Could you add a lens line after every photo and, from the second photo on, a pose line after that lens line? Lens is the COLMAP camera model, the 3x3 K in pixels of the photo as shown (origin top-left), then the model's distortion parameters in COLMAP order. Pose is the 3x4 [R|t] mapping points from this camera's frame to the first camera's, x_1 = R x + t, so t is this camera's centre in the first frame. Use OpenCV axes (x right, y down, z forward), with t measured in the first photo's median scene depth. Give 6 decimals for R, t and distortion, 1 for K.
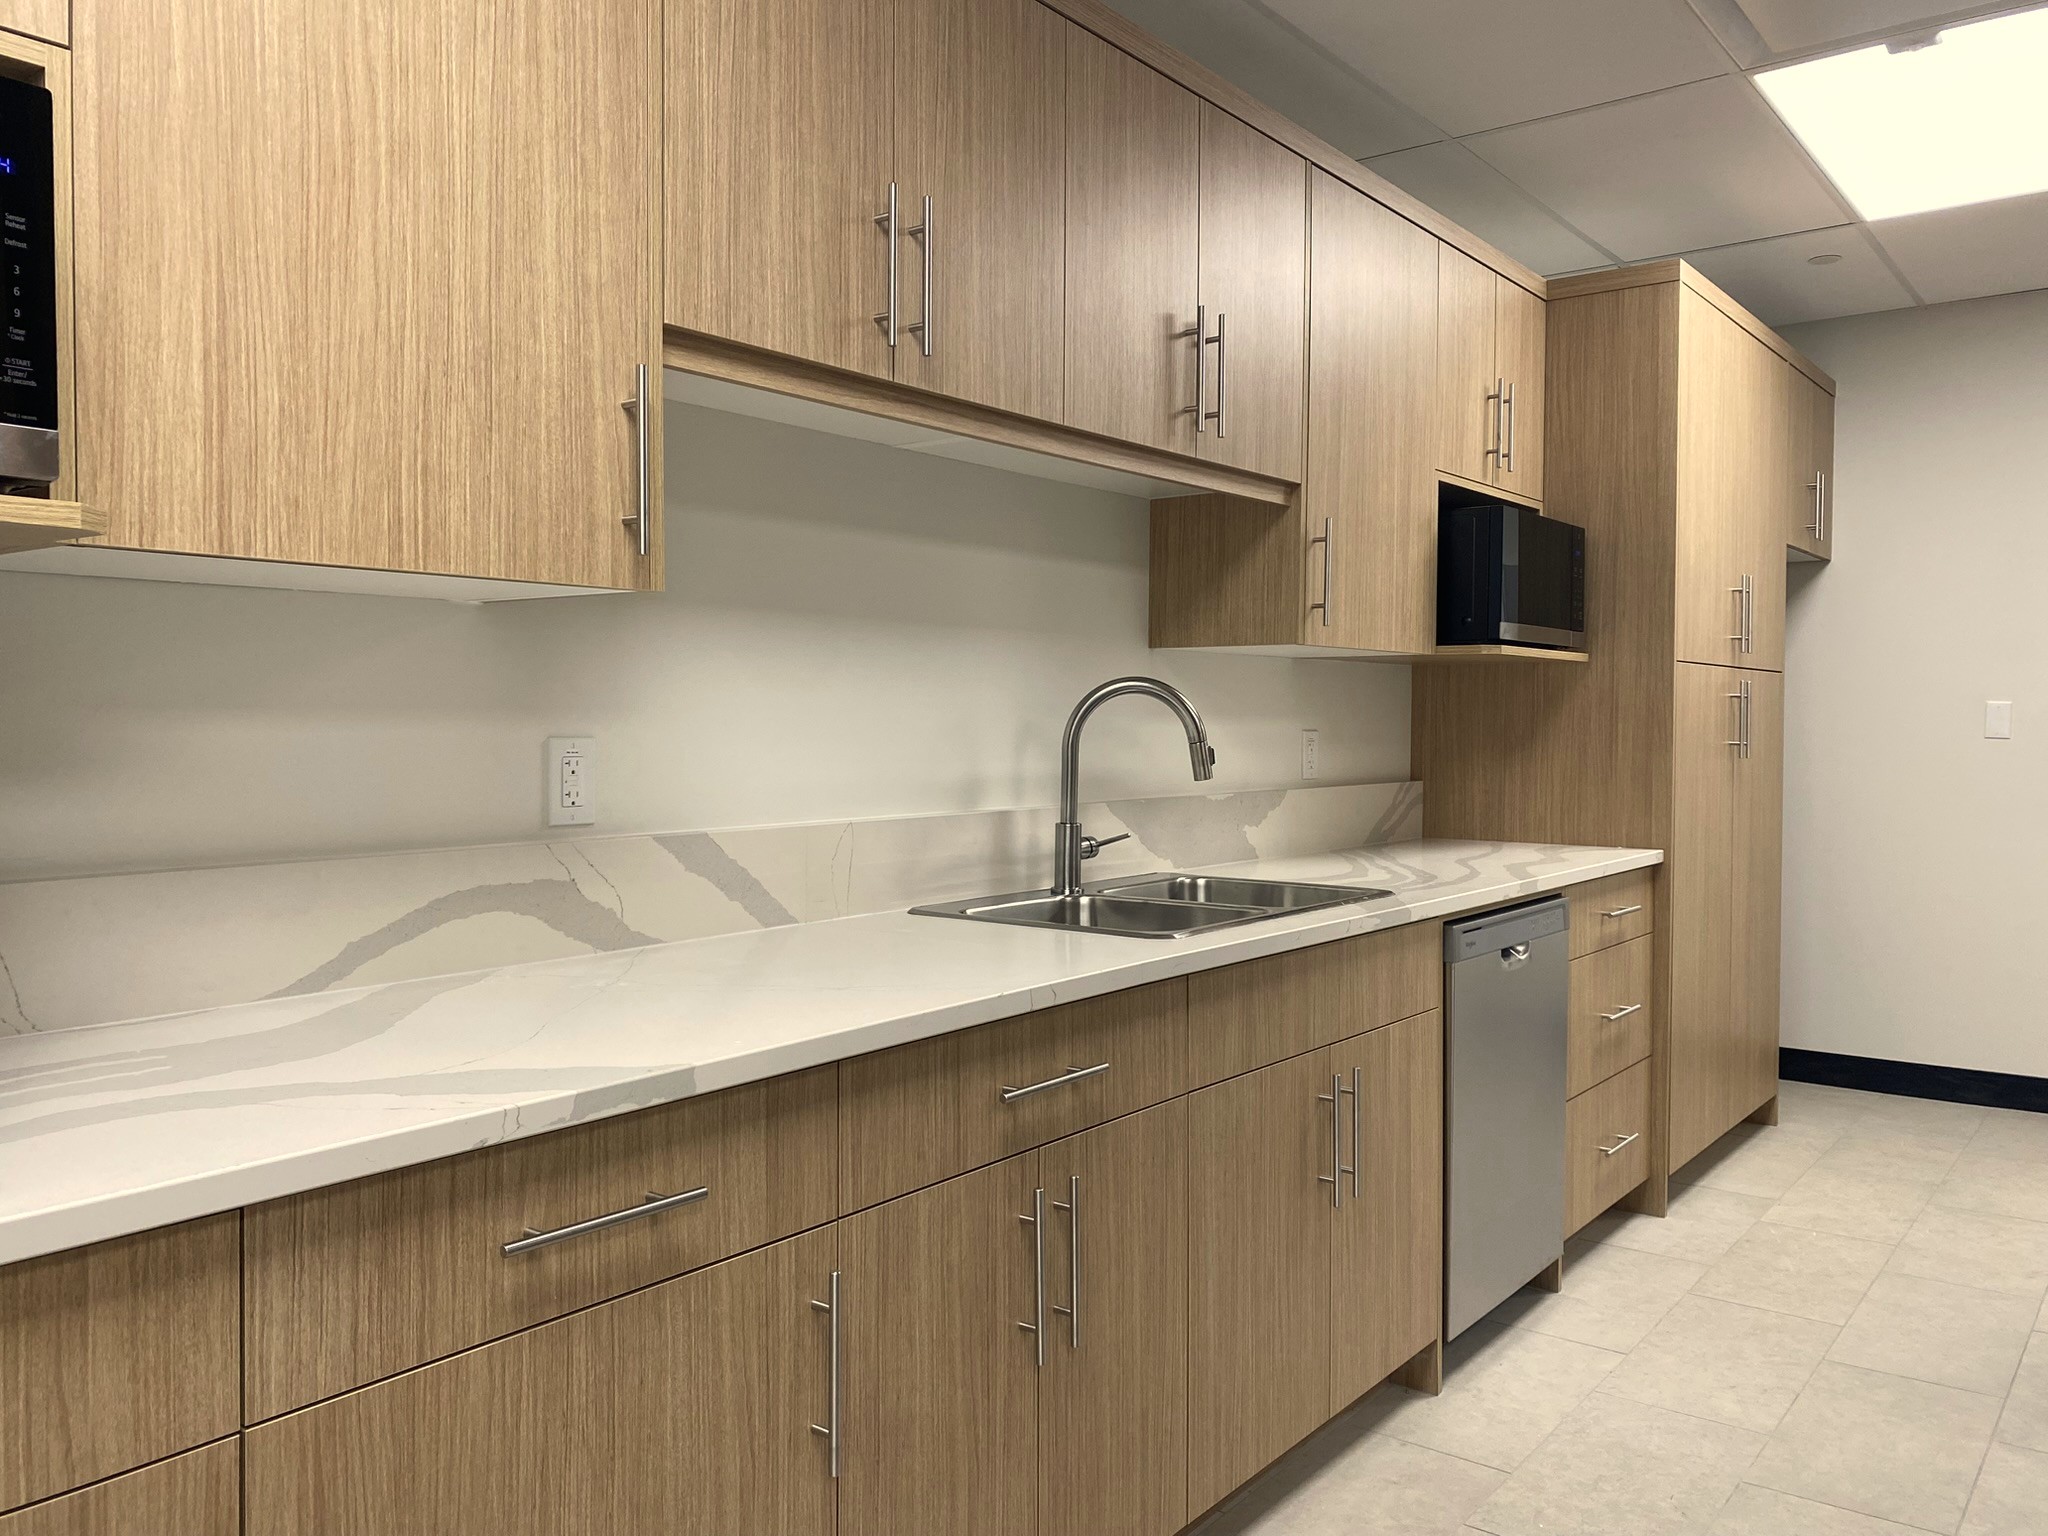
lens RADIAL K [[1575.3, 0, 1010.0], [0, 1575.3, 763.8], [0, 0, 1]] dist [0.046586, -0.059436]
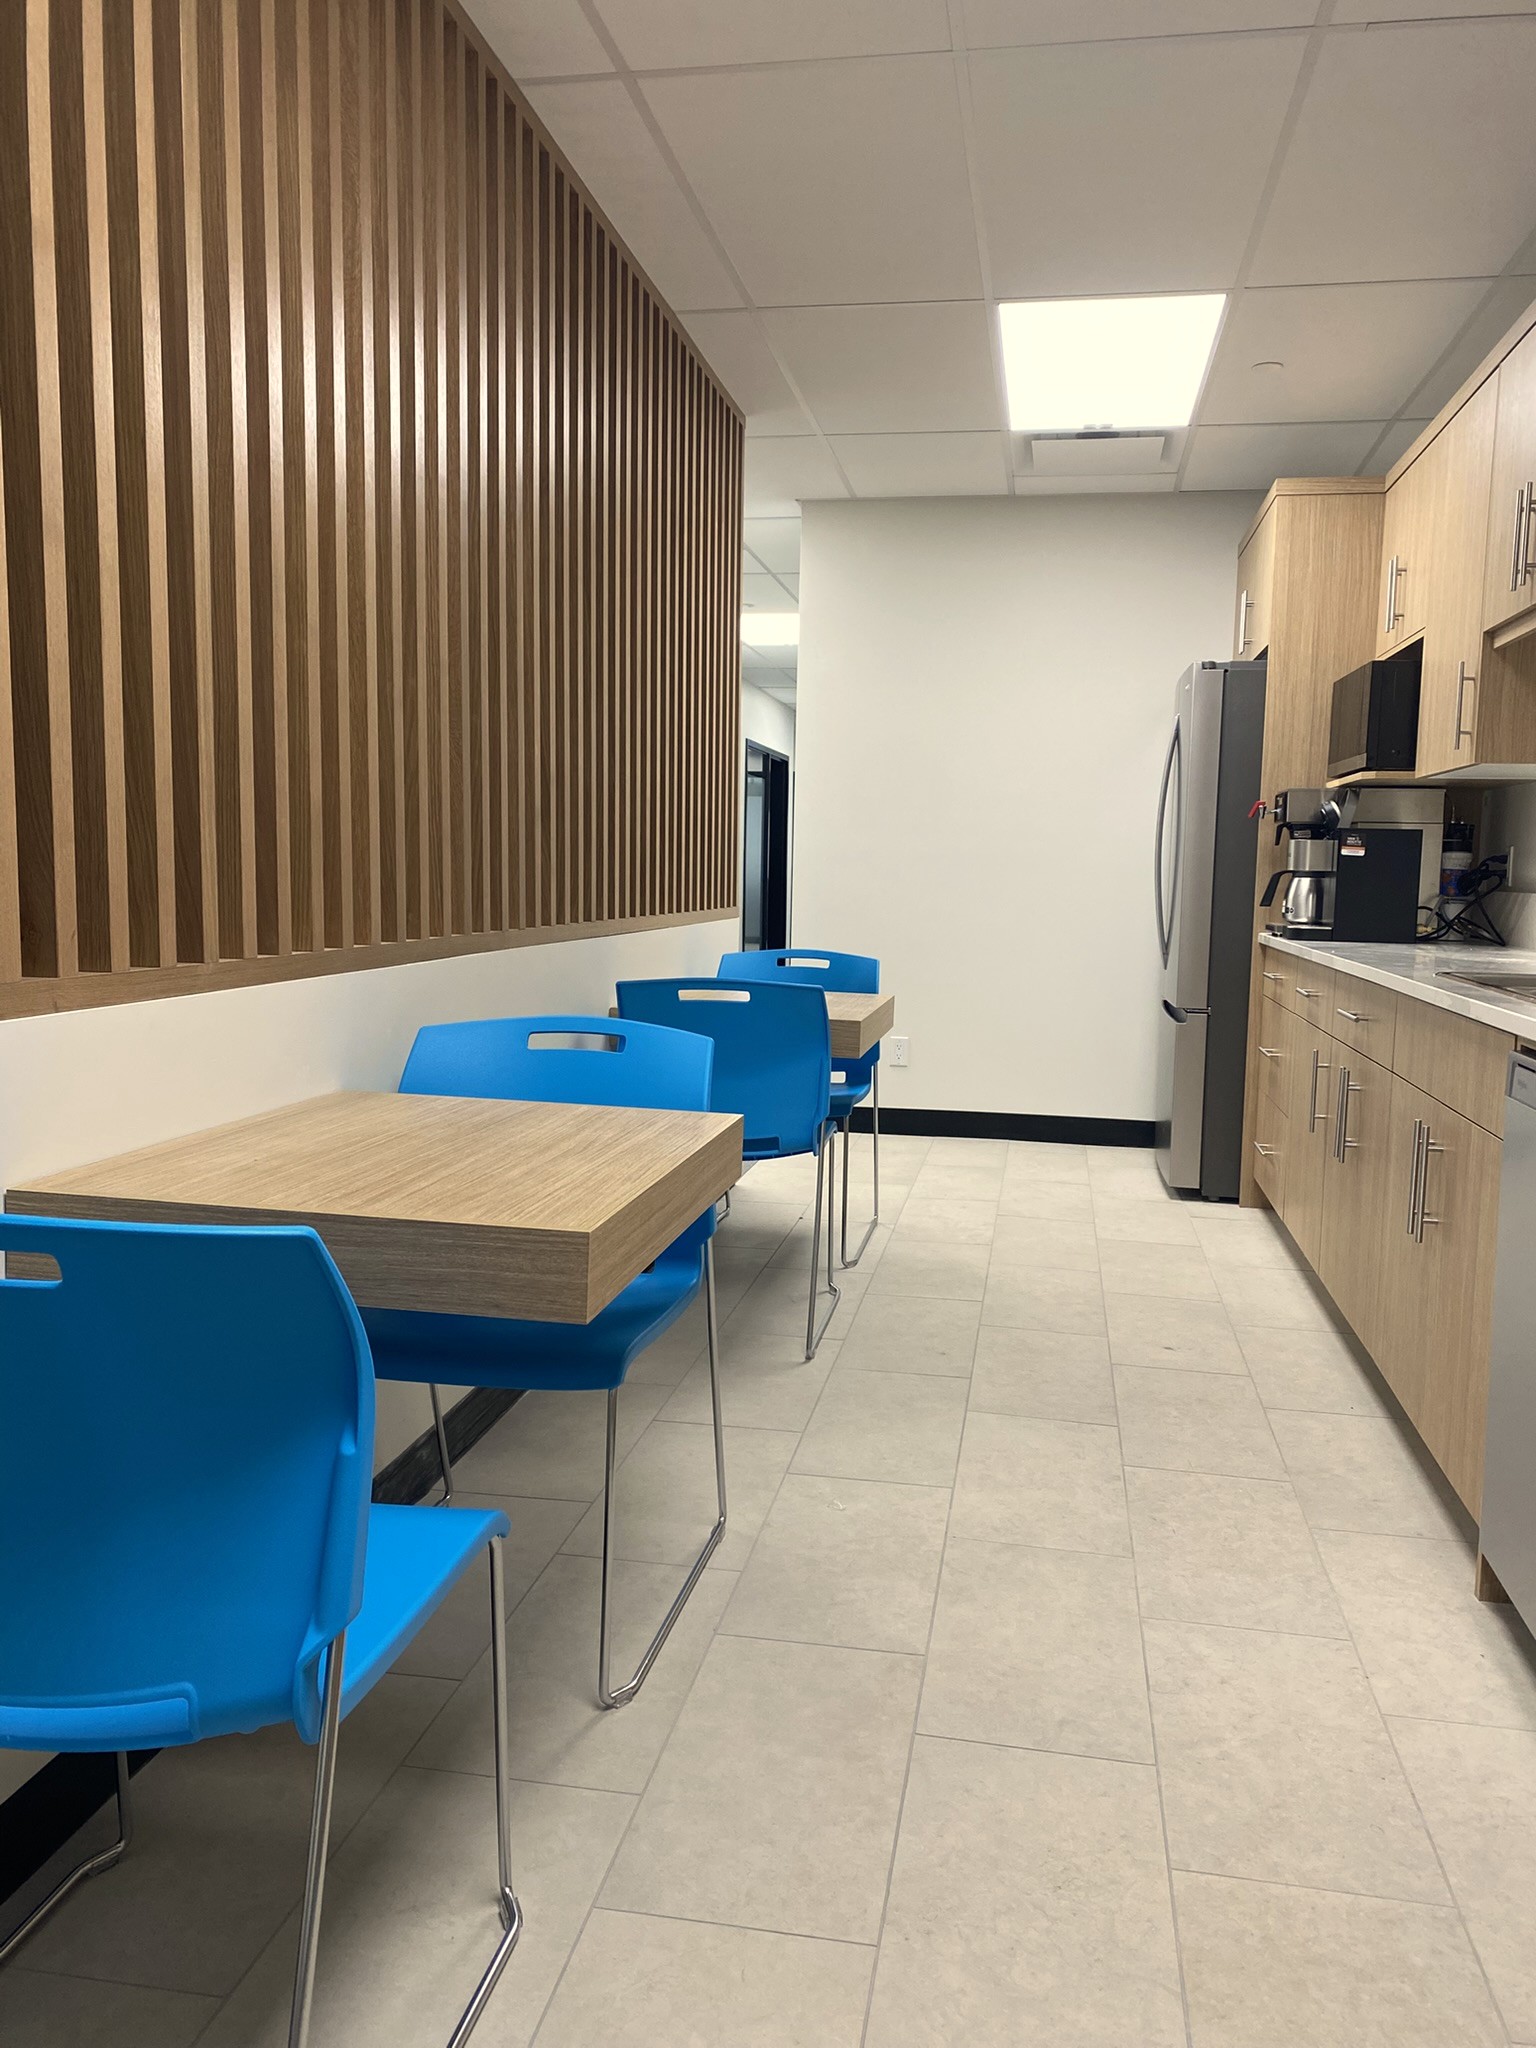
lens RADIAL K [[1563.7, 0, 774.8], [0, 1563.7, 1023.8], [0, 0, 1]] dist [0.145477, -0.364213]
pose [[-0.882419, 0.031541, -0.469406, 1.024793], [-0.034082, 0.990843, 0.130648, -0.006362], [0.469228, 0.131285, -0.873263, 1.578084]]
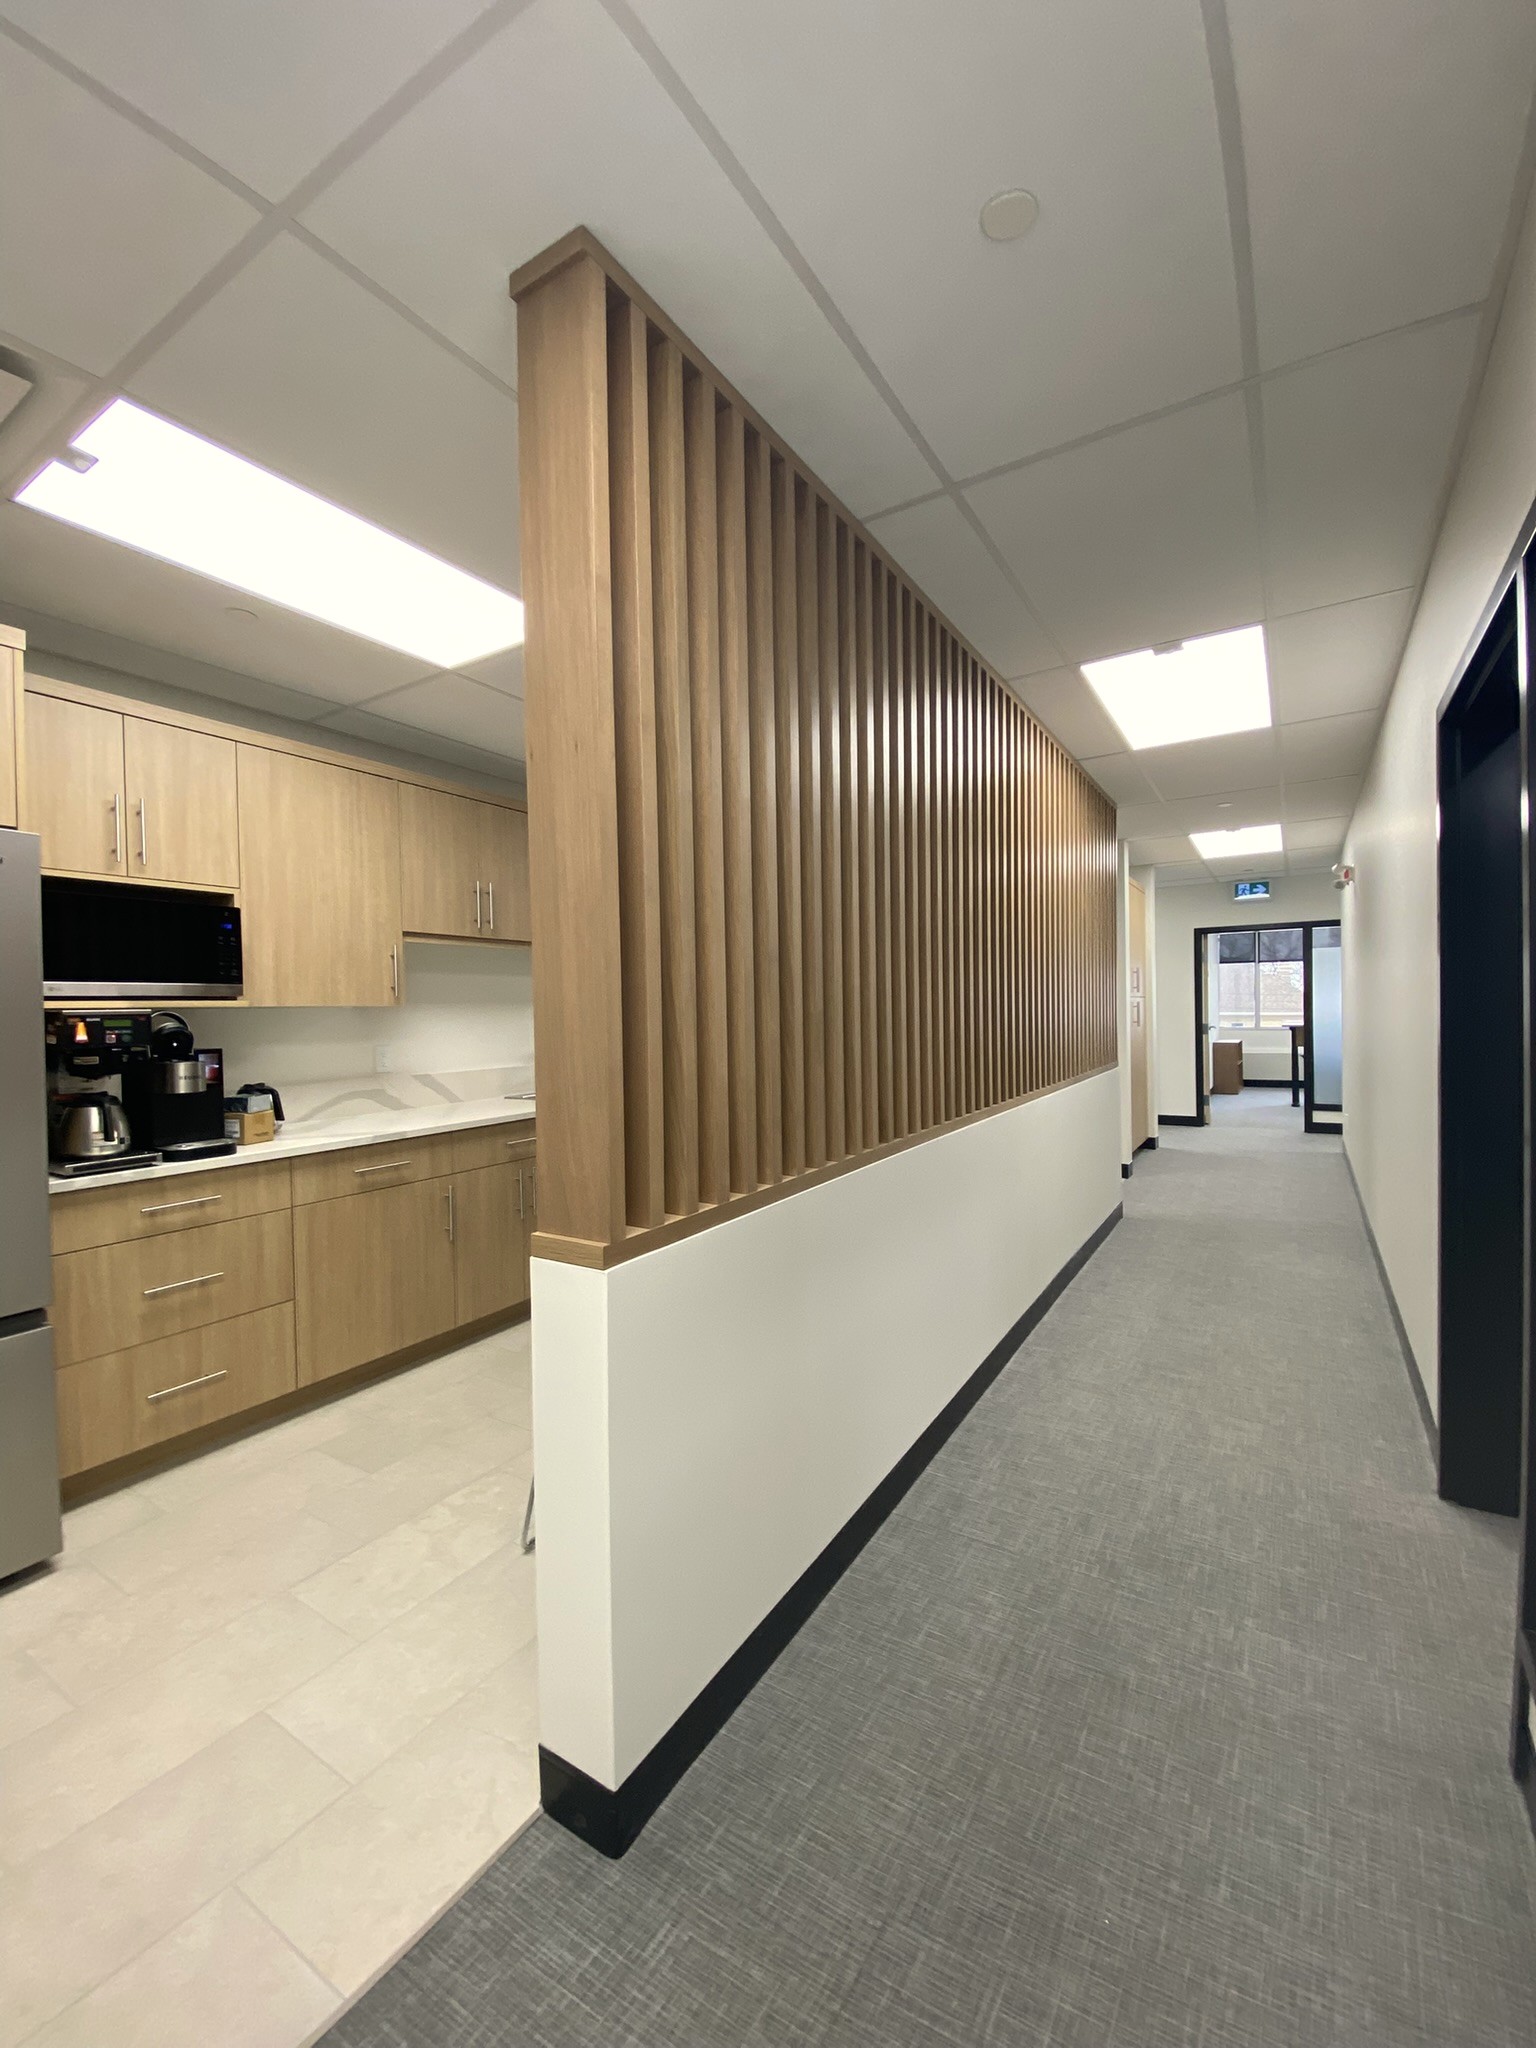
lens RADIAL K [[836.6, 0, 777.4], [0, 836.6, 1027.2], [0, 0, 1]] dist [0.000887, 0.000012]
pose [[0.993278, -0.025603, 0.112883, 0.262843], [0.027250, 0.999543, -0.013071, -0.007803], [-0.112497, 0.016059, 0.993522, -0.634100]]
